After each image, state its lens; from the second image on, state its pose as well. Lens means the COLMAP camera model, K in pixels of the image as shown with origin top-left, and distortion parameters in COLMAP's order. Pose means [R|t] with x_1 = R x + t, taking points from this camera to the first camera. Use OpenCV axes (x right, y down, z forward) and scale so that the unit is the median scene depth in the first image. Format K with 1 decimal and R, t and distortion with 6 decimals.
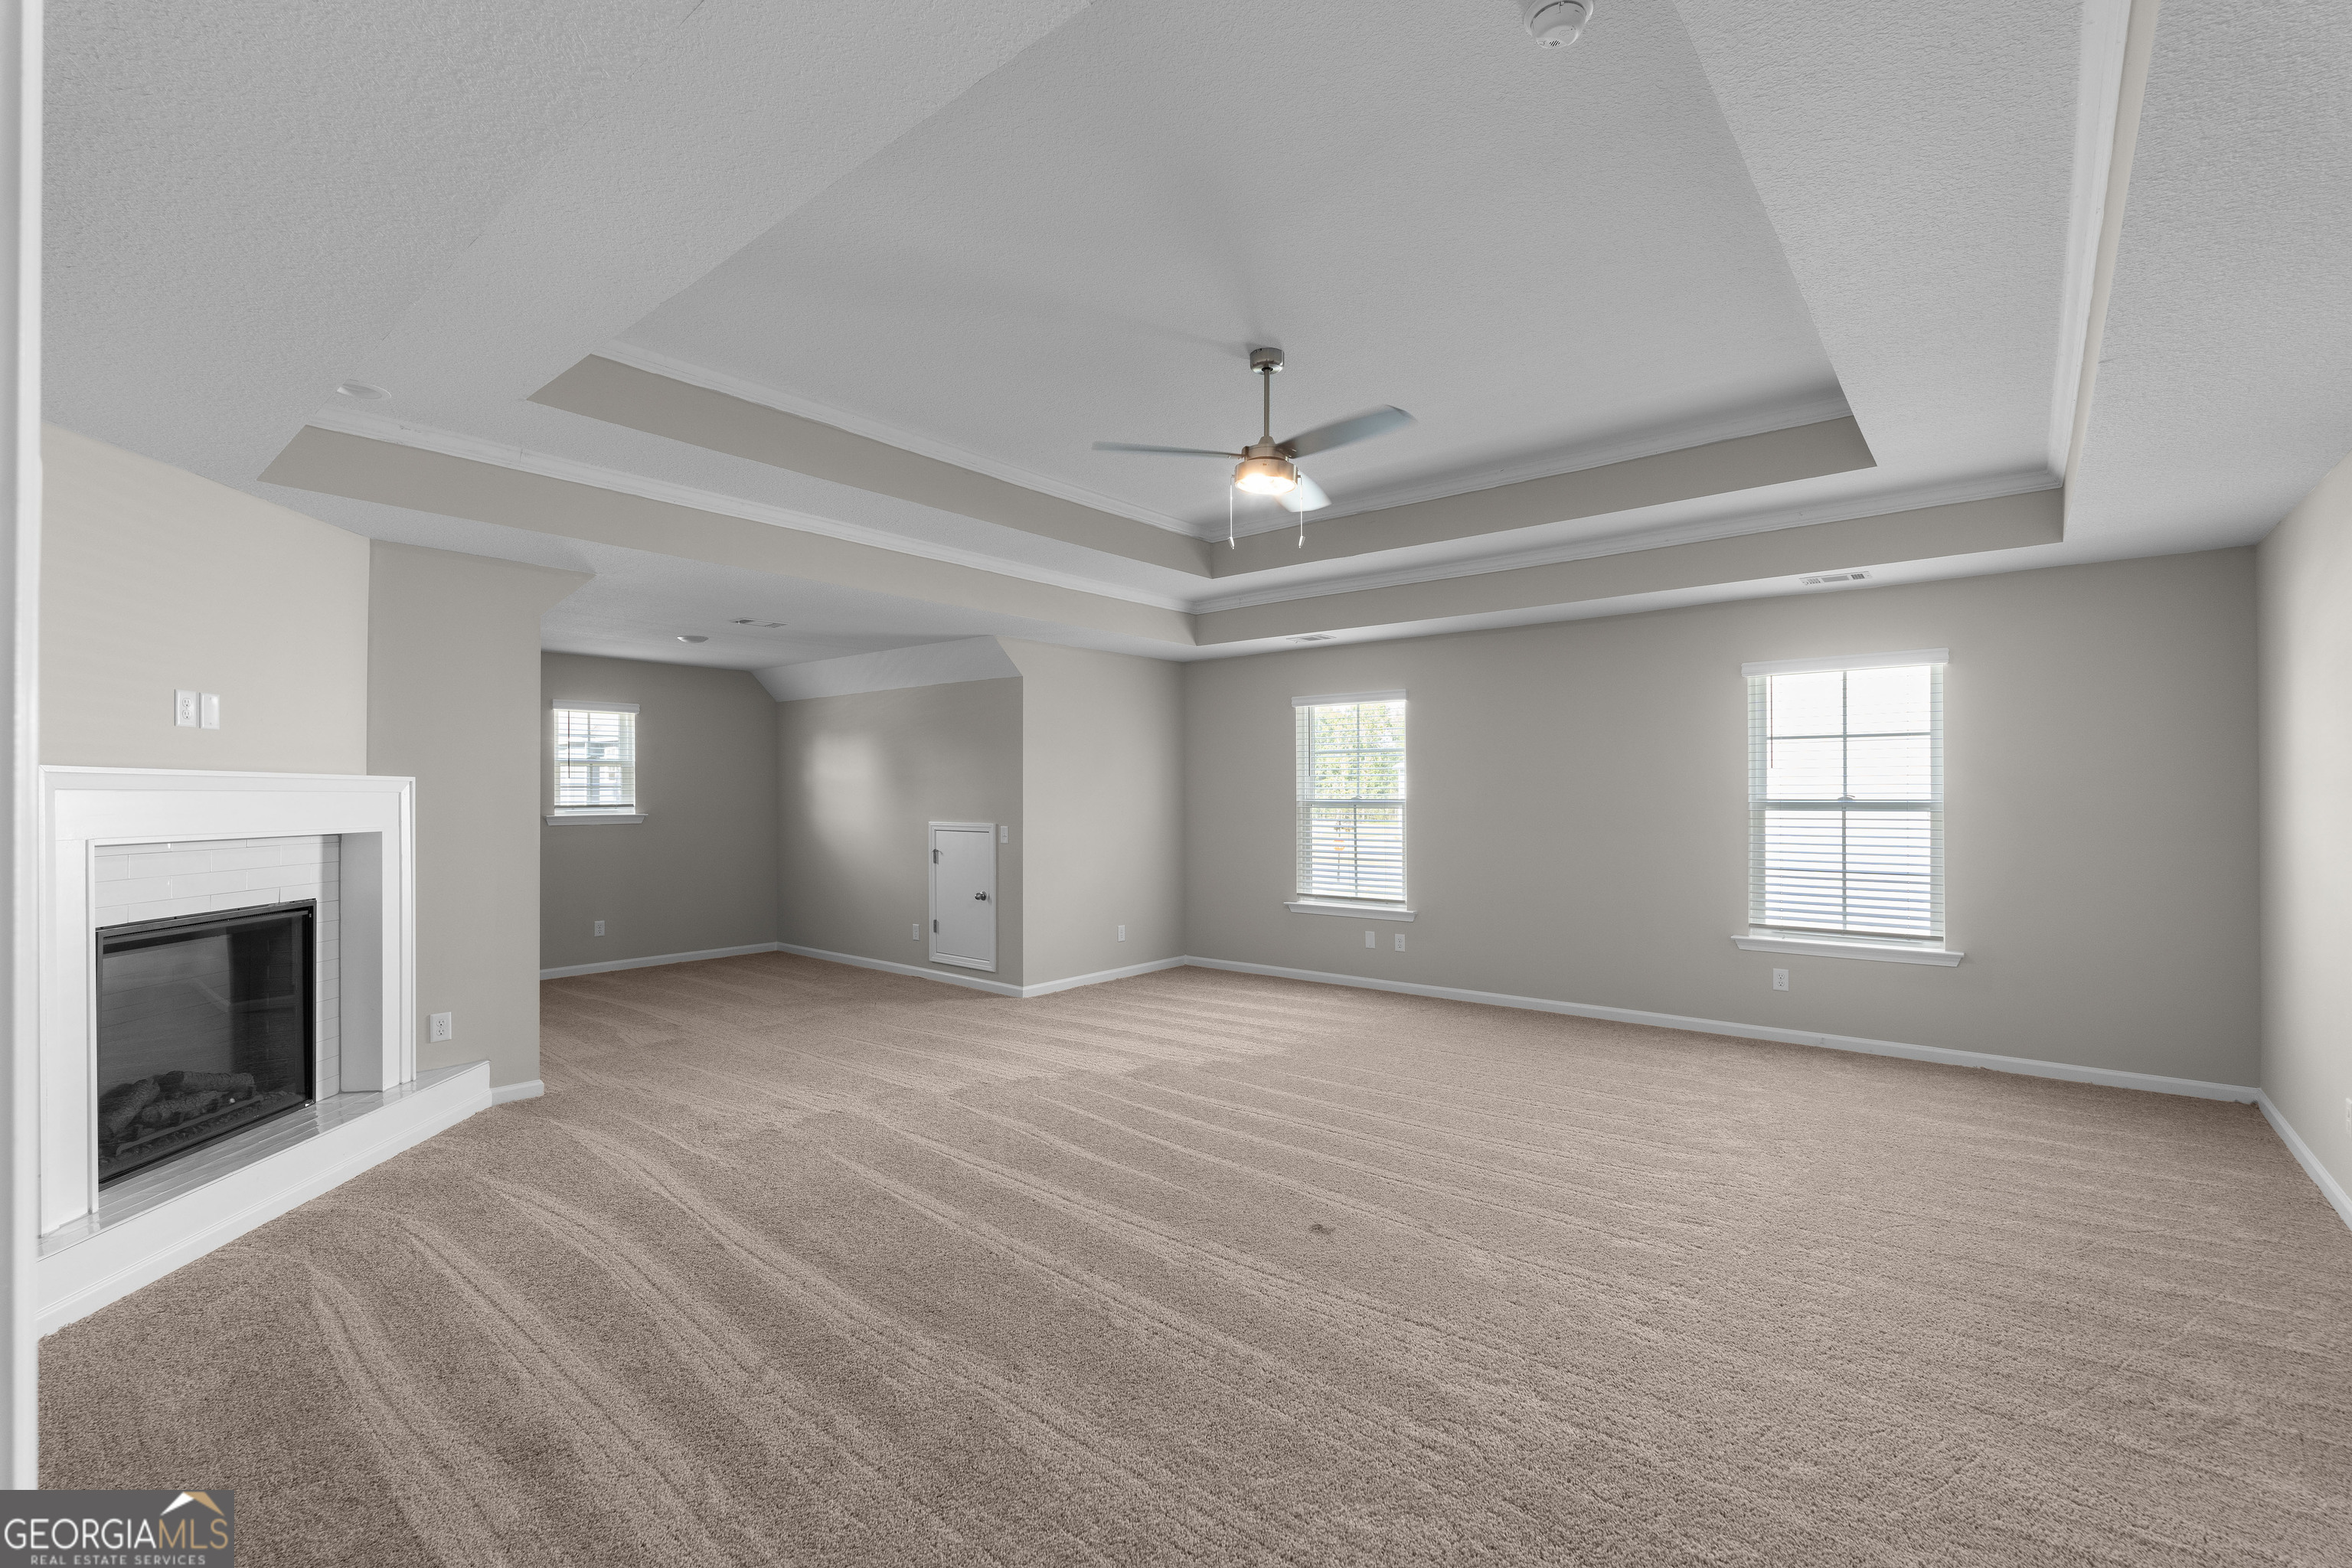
lens RADIAL K [[1056.7, 0, 1192.9], [0, 1056.7, 802.1], [0, 0, 1]] dist [-0.009344, -0.000199]
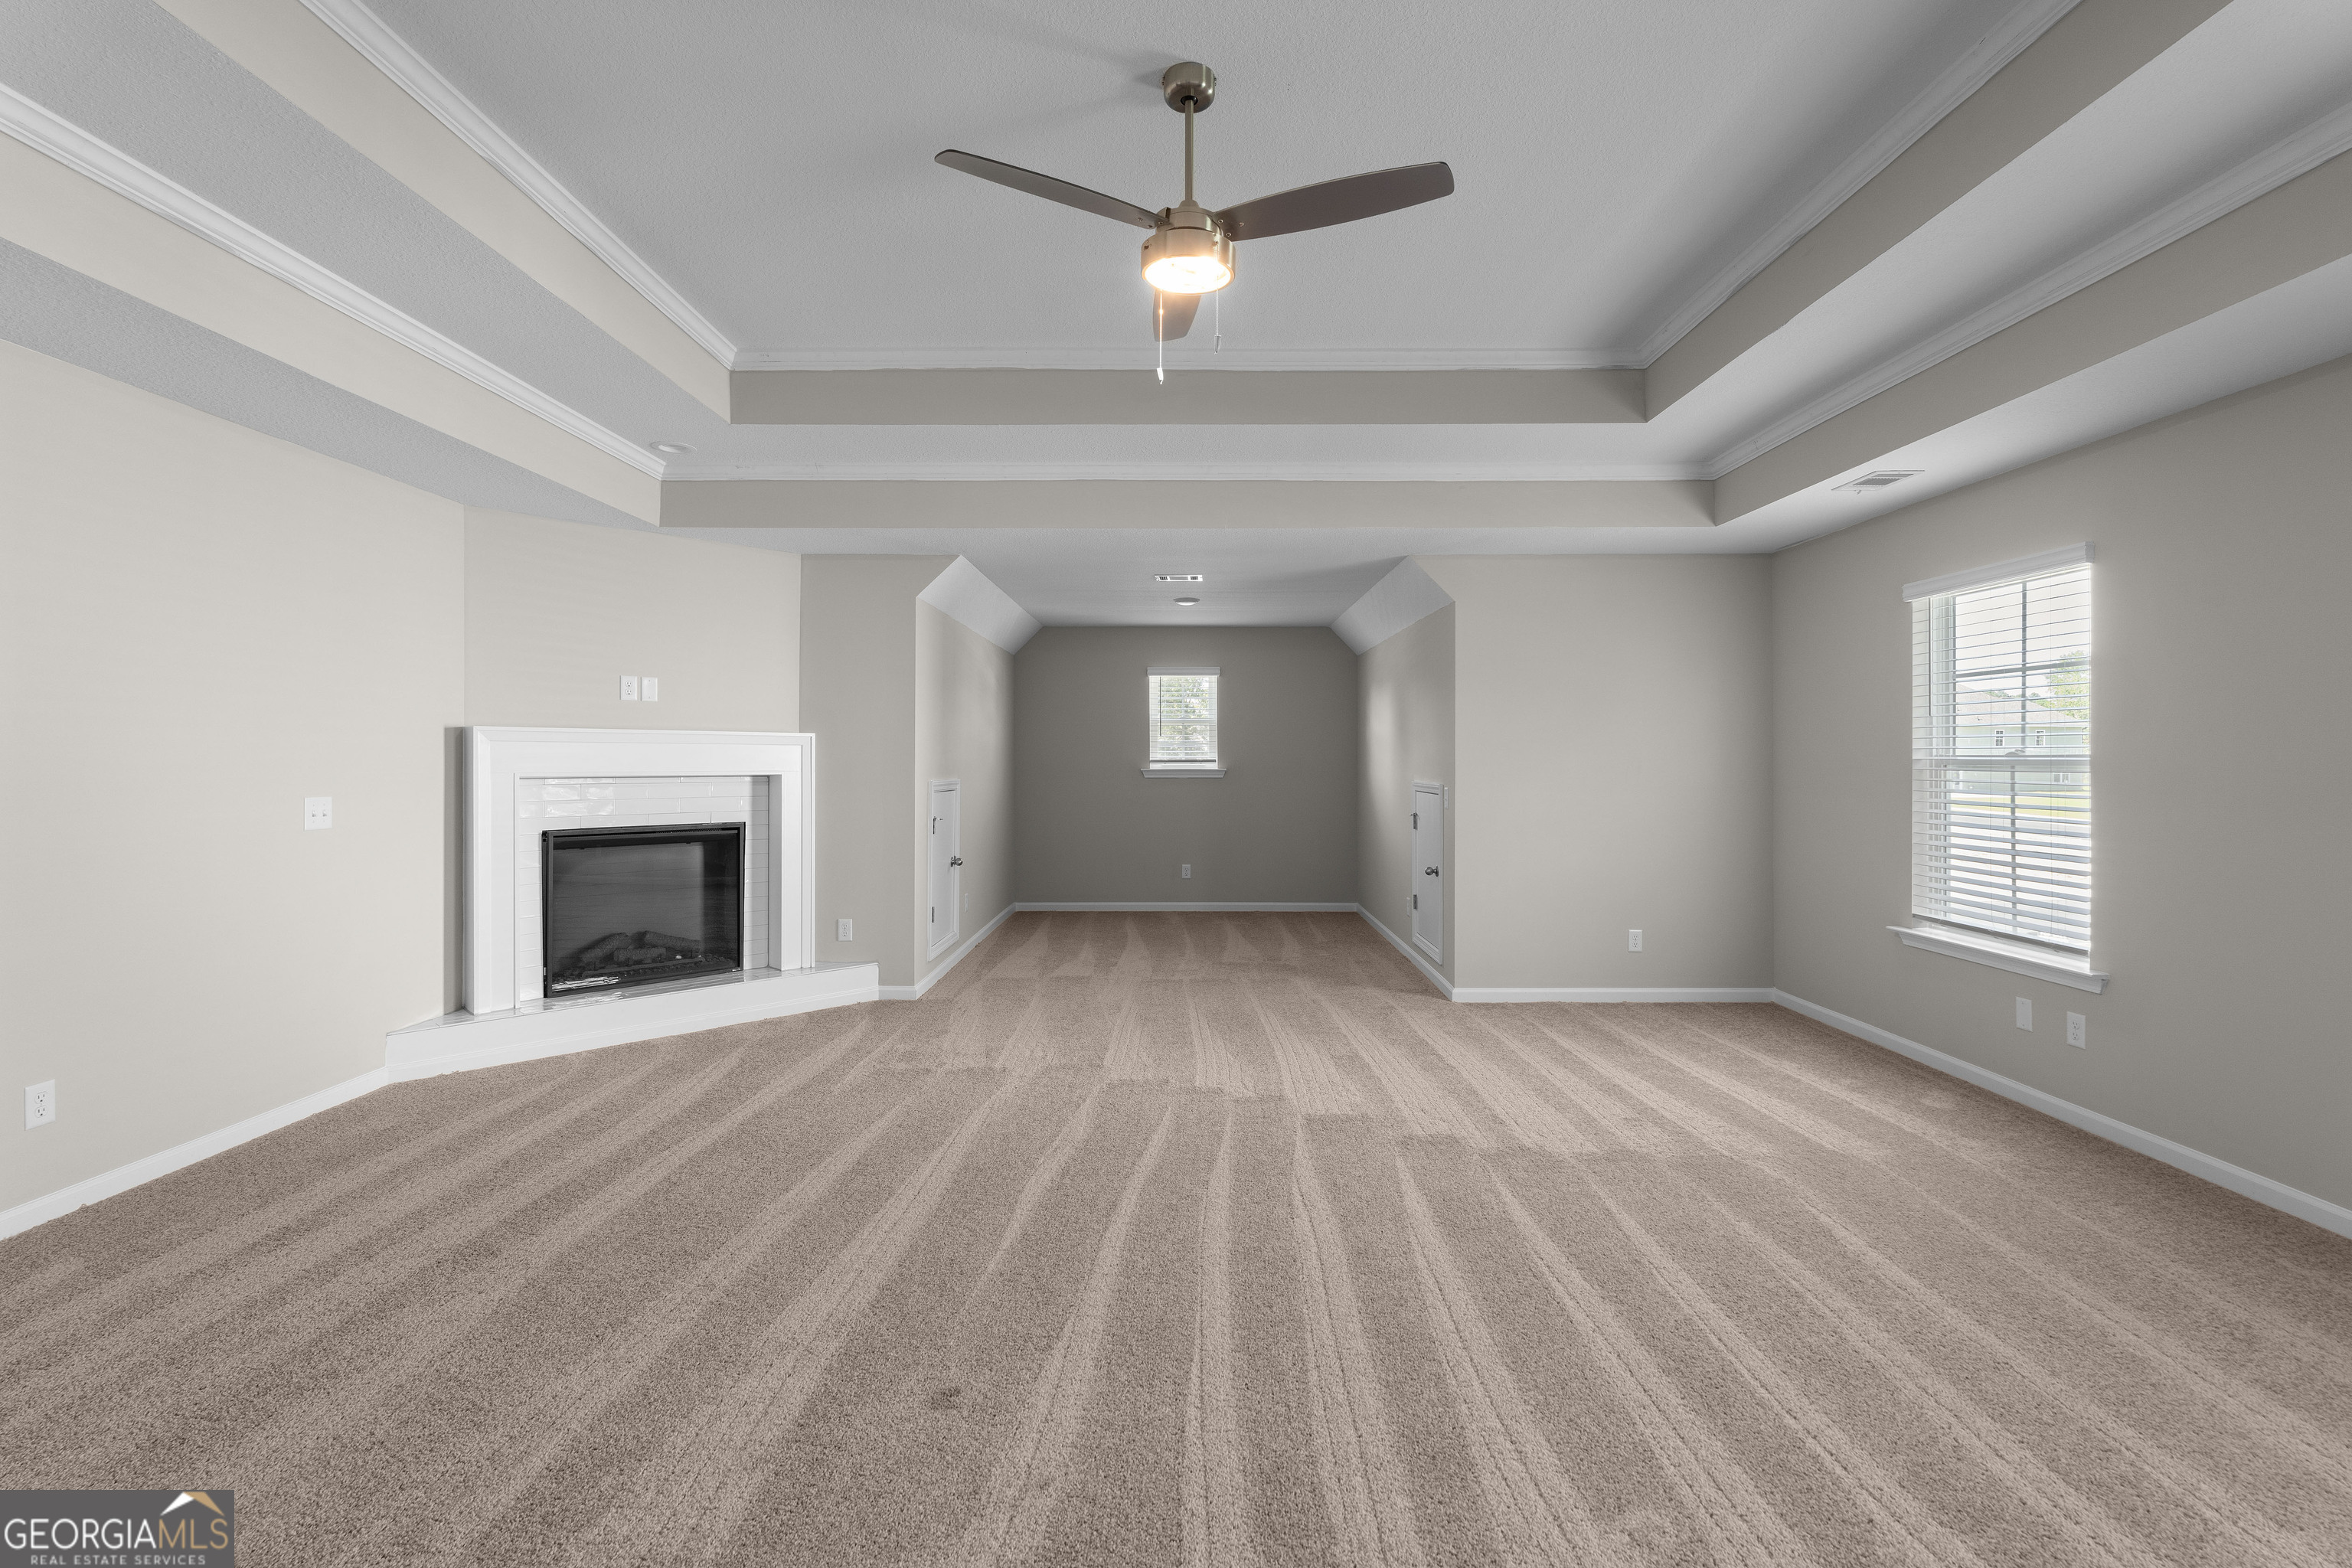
lens RADIAL K [[1056.7, 0, 1166.6], [0, 1056.7, 771.2], [0, 0, 1]] dist [-0.009344, -0.000199]
pose [[0.610306, 0.013354, -0.792054, 0.447252], [-0.008251, 0.999911, 0.010500, 0.004532], [0.792123, 0.000127, 0.610361, 0.441566]]
